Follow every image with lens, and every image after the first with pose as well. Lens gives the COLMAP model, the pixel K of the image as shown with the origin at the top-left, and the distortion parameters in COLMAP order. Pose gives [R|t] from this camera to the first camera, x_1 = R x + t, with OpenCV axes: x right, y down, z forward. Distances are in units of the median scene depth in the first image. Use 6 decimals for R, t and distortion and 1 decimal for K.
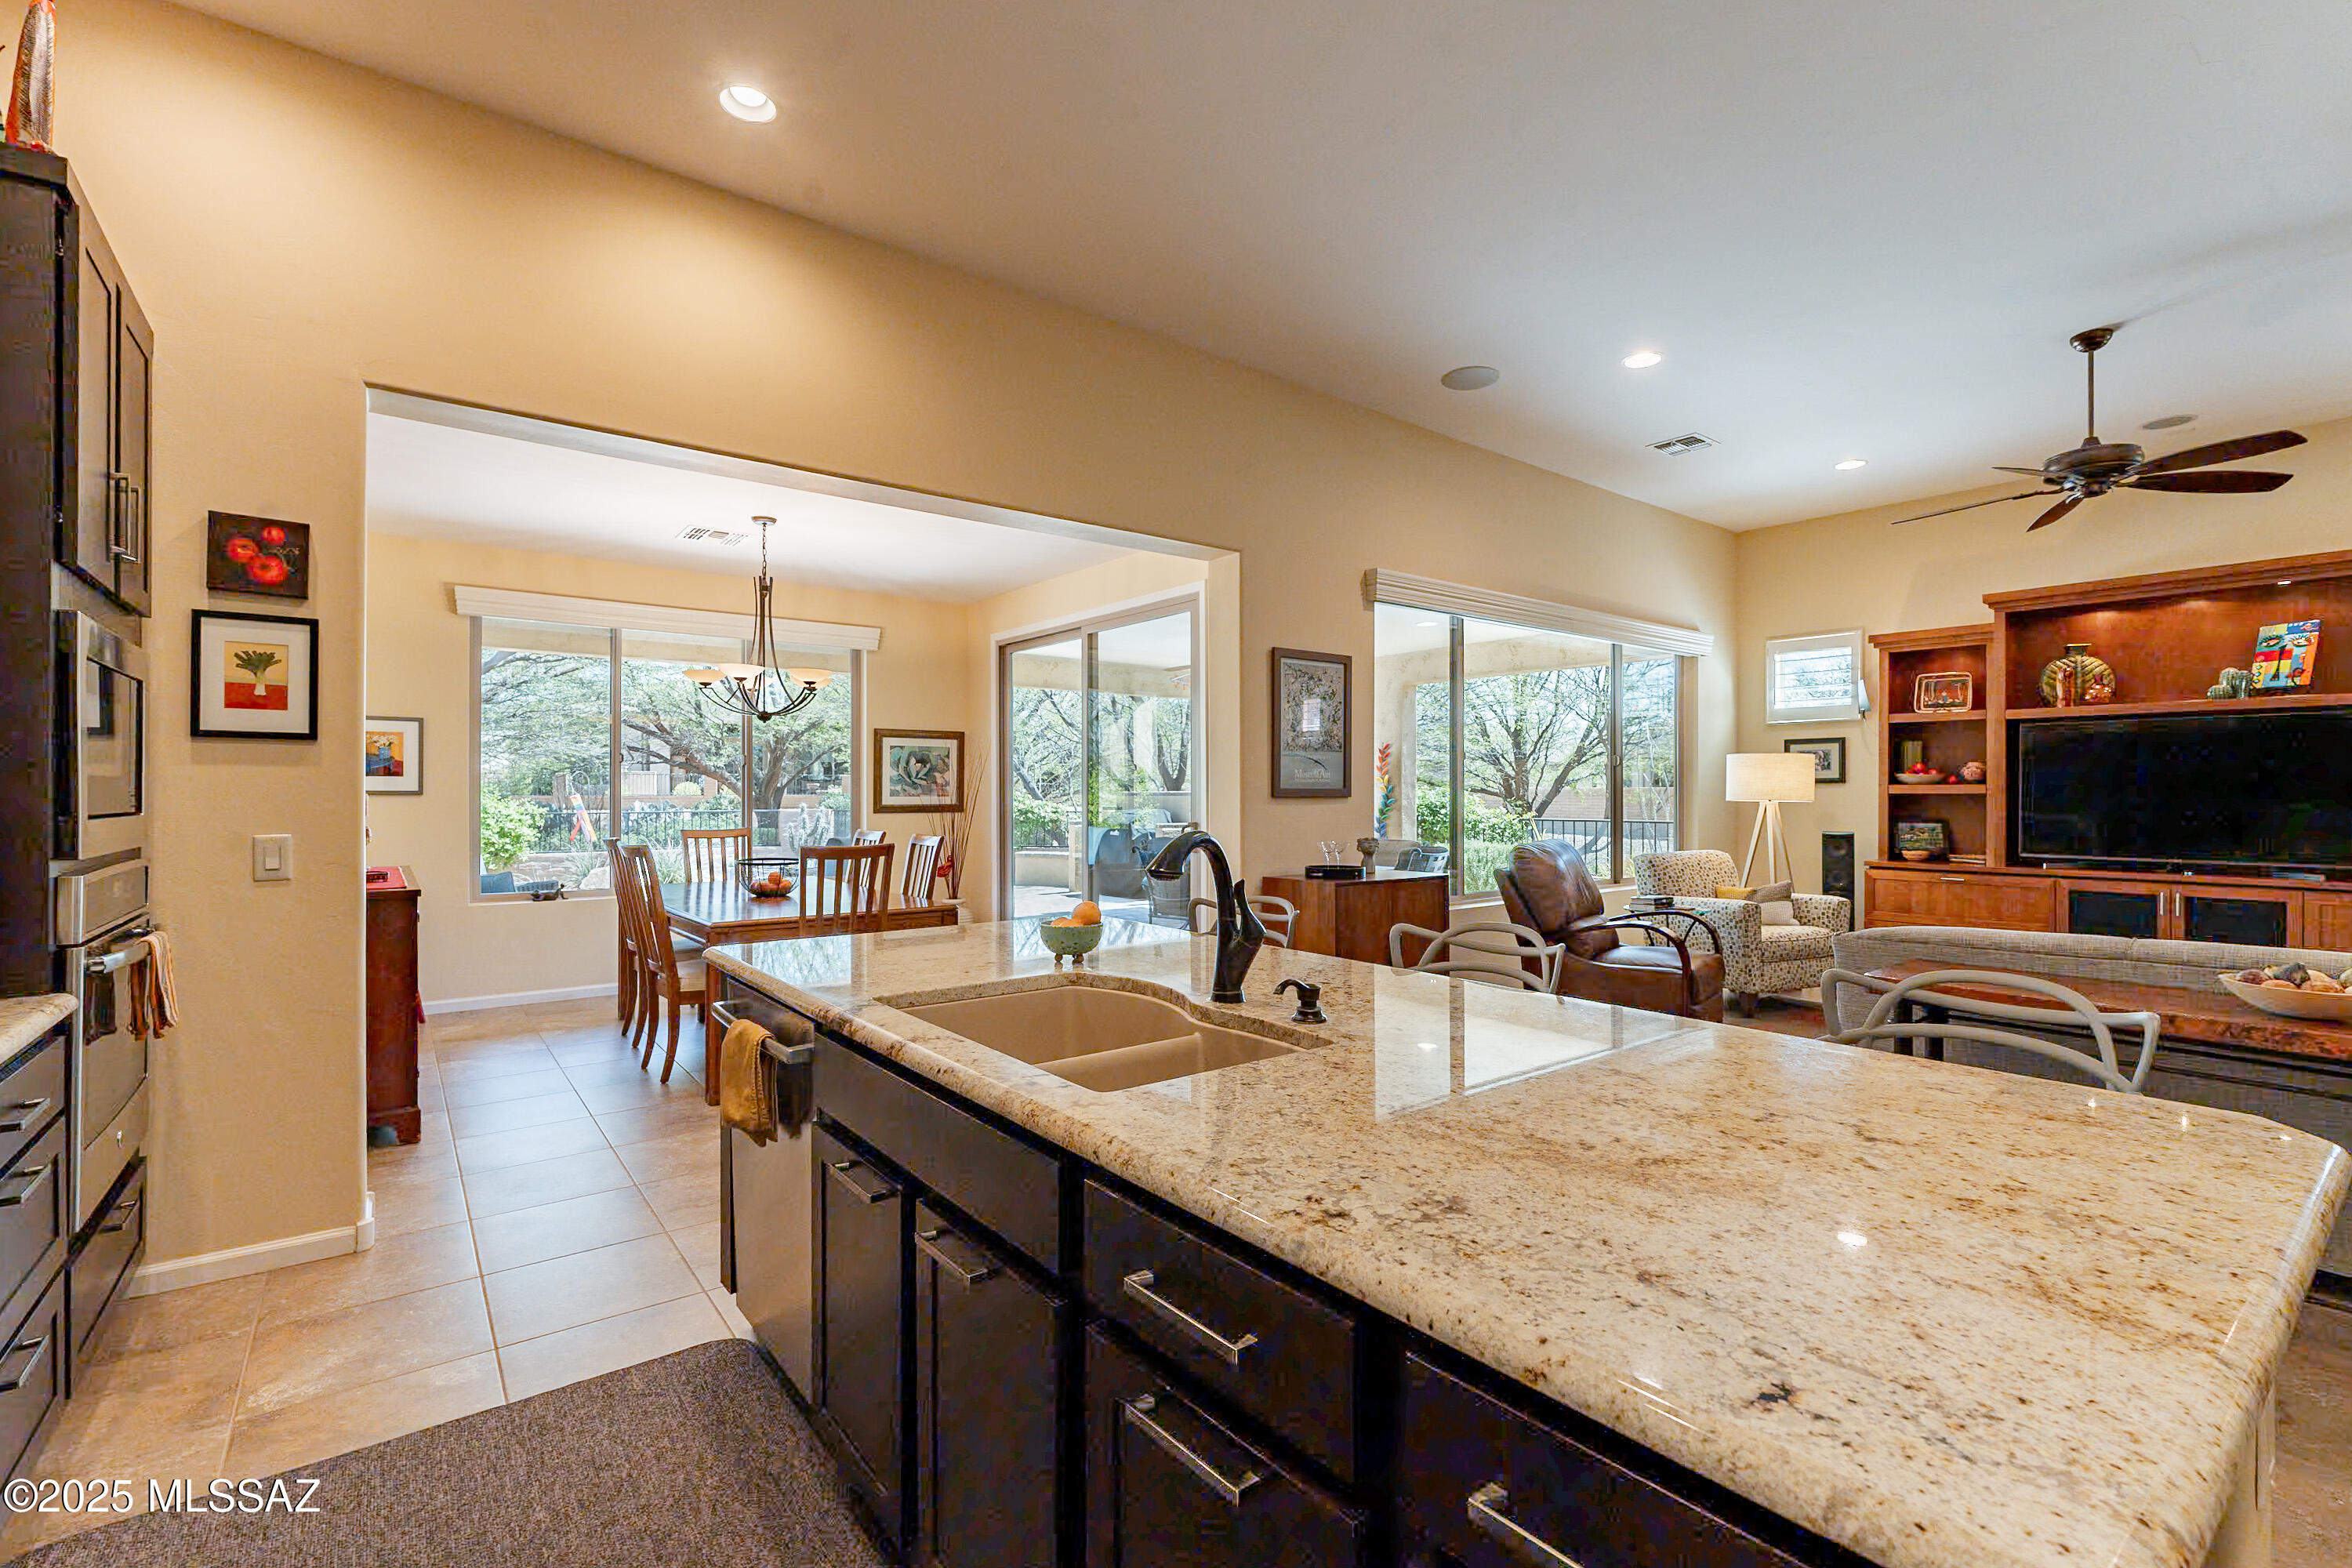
lens RADIAL K [[1034.8, 0, 1181.0], [0, 1034.8, 789.9], [0, 0, 1]] dist [-0.002458, 0.000487]
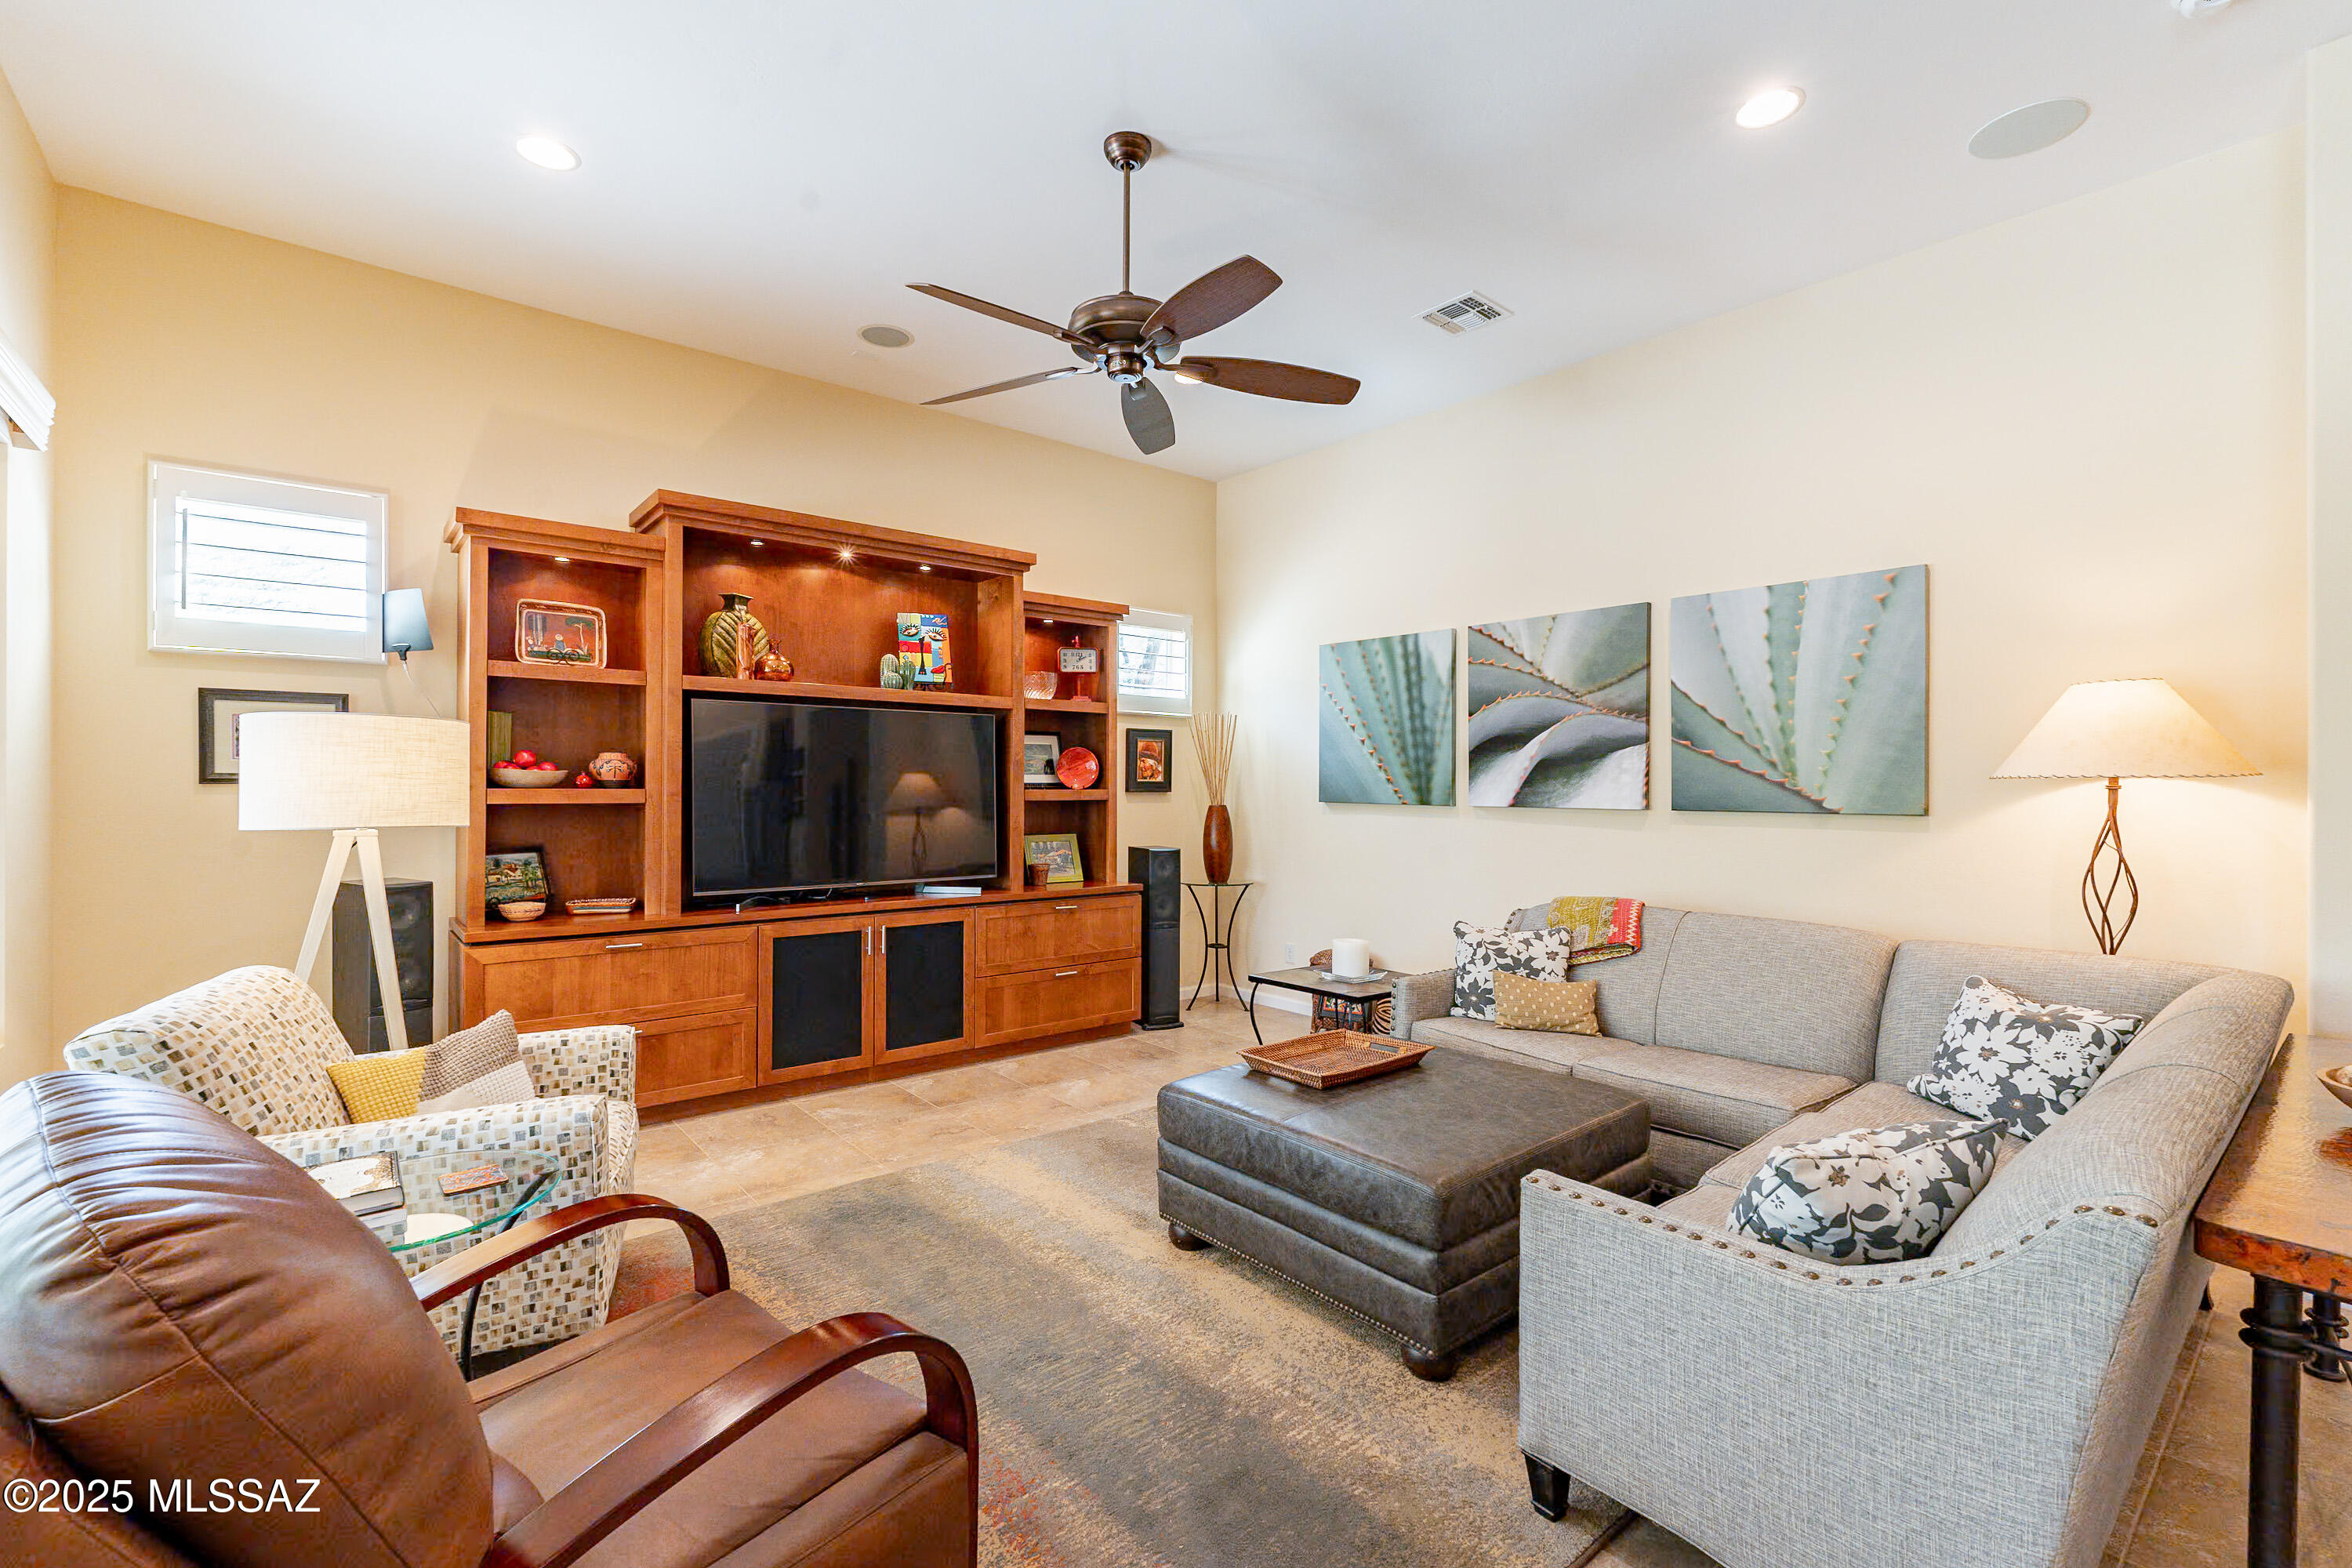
lens RADIAL K [[1034.8, 0, 1183.3], [0, 1034.8, 787.2], [0, 0, 1]] dist [-0.002458, 0.000487]
pose [[-0.027941, -0.002199, 0.999607, 0.134440], [-0.004893, 0.999986, 0.002063, -0.009354], [-0.999598, -0.004834, -0.027951, 0.693629]]
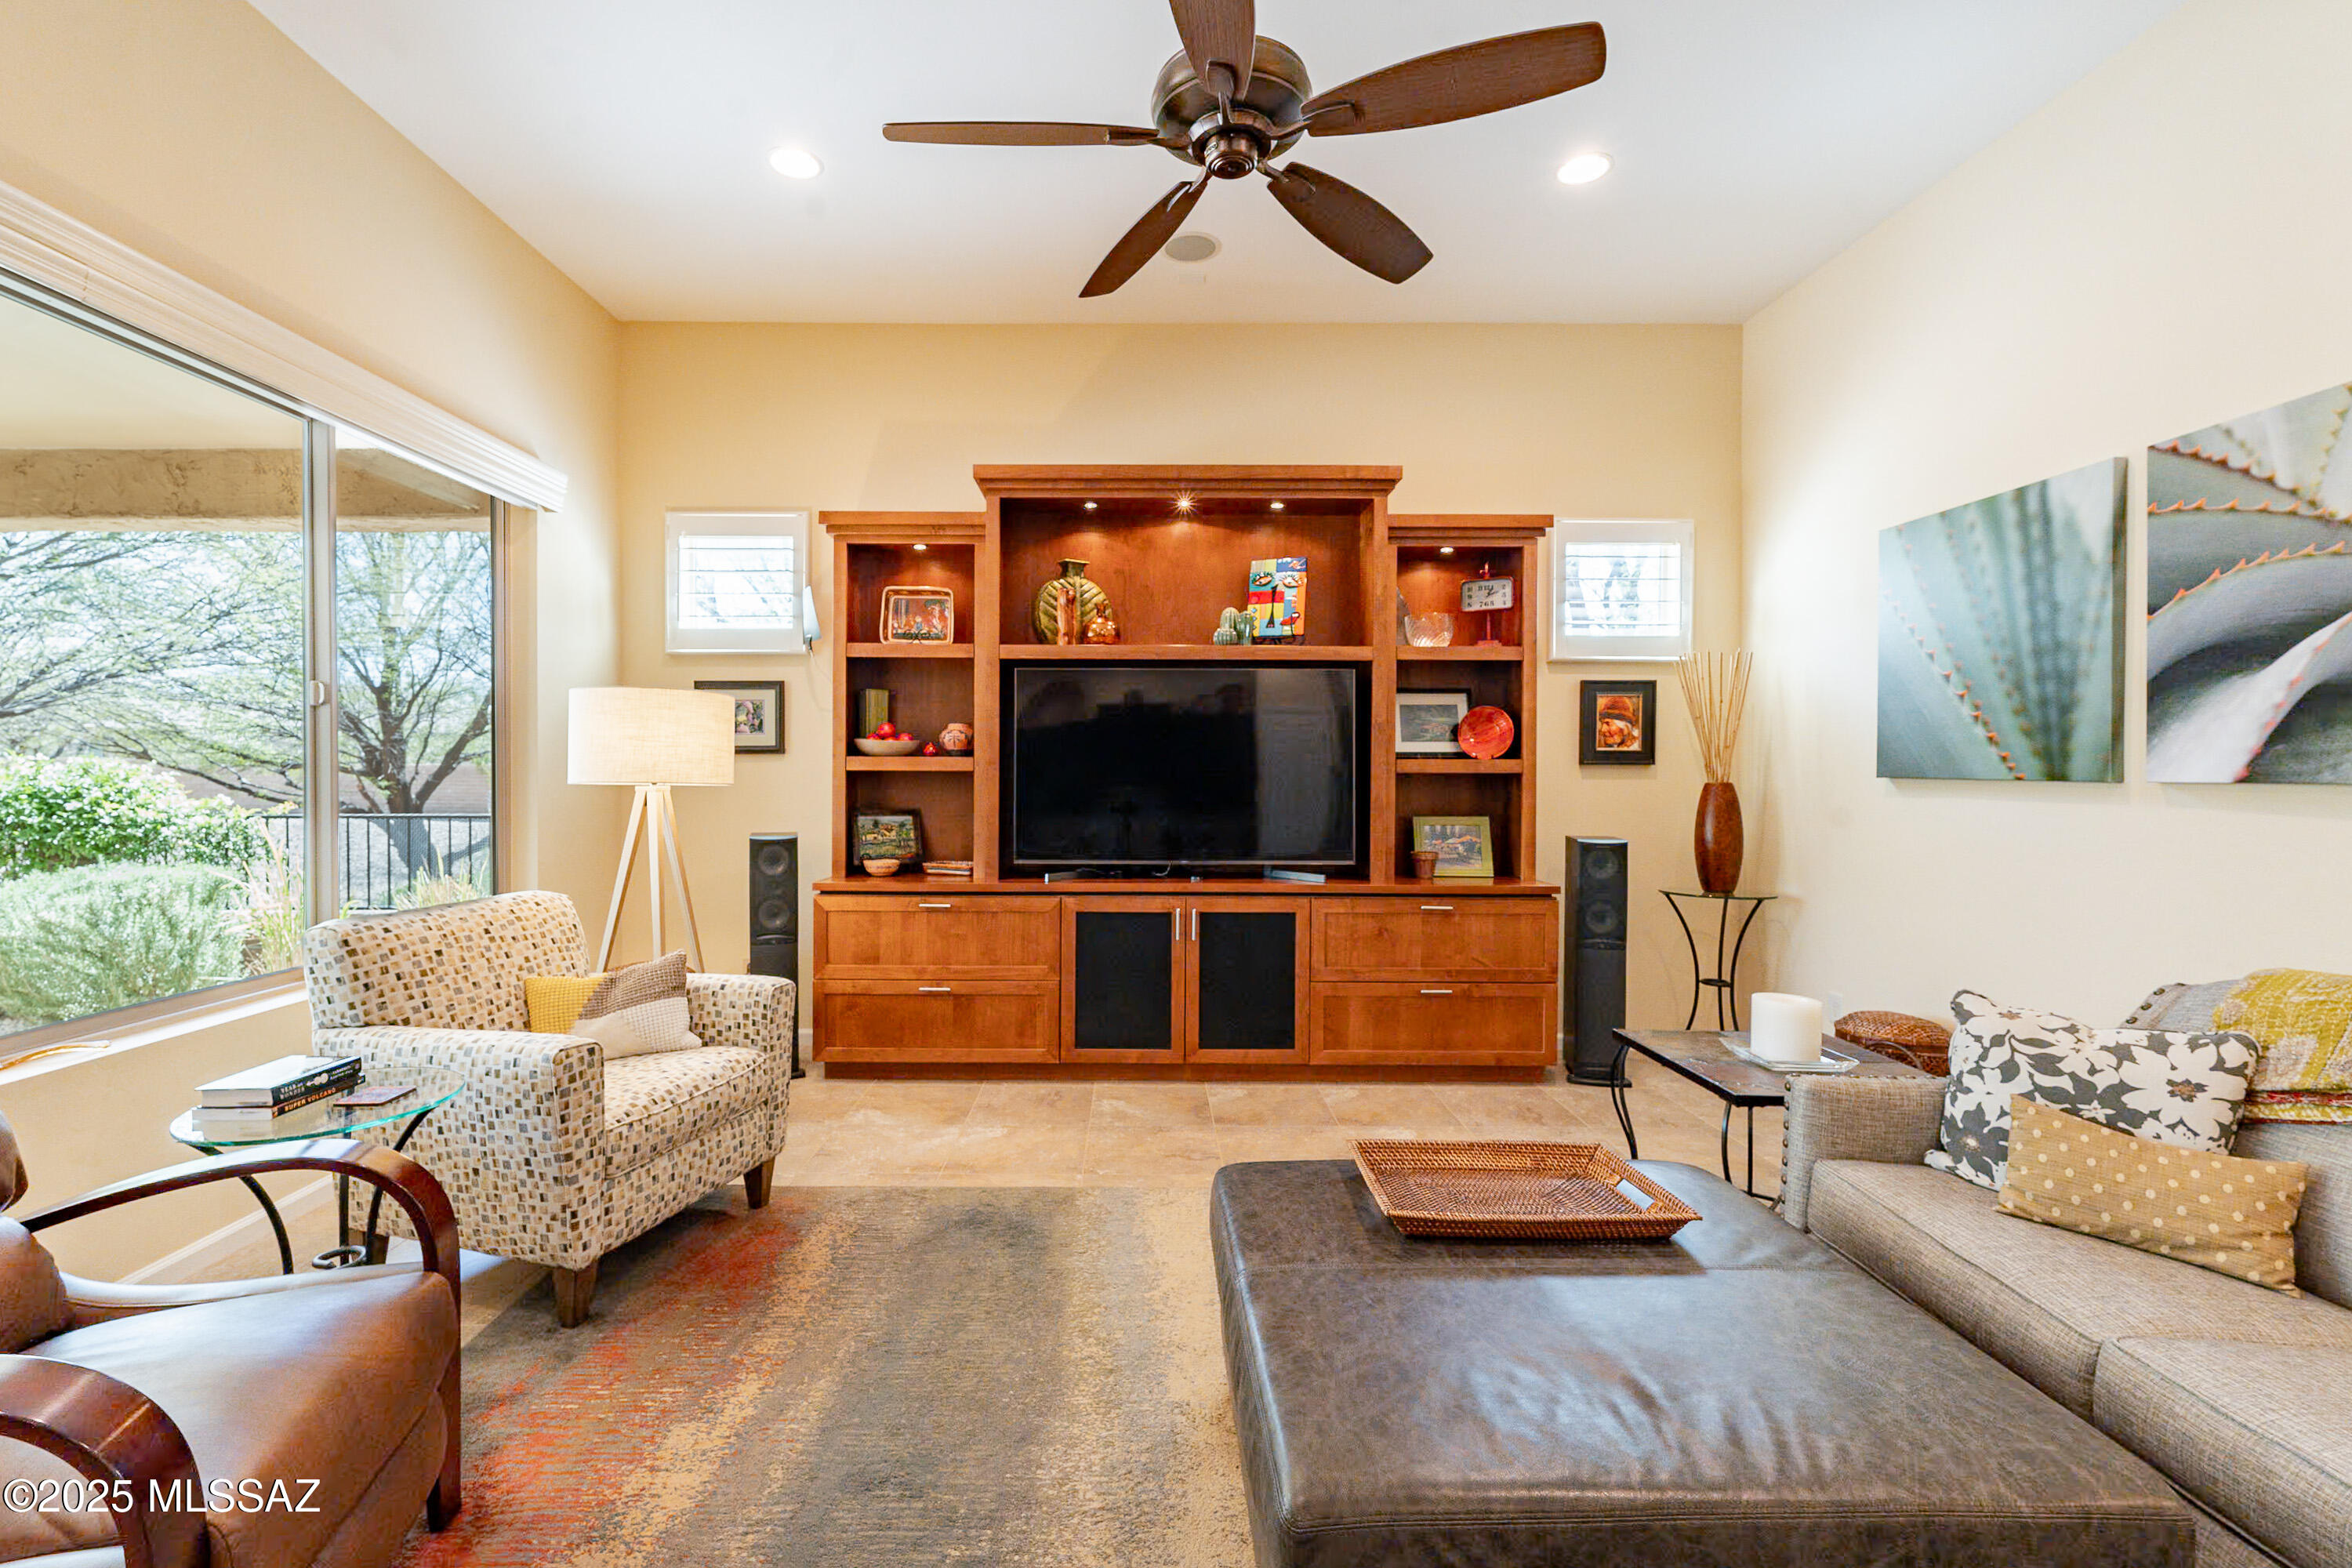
lens RADIAL K [[1034.8, 0, 1128.0], [0, 1034.8, 784.1], [0, 0, 1]] dist [-0.002458, 0.000487]
pose [[0.626188, -0.008050, 0.779631, 0.327579], [-0.004041, 0.999900, 0.013570, 0.002490], [-0.779662, -0.011648, 0.626092, 0.513000]]
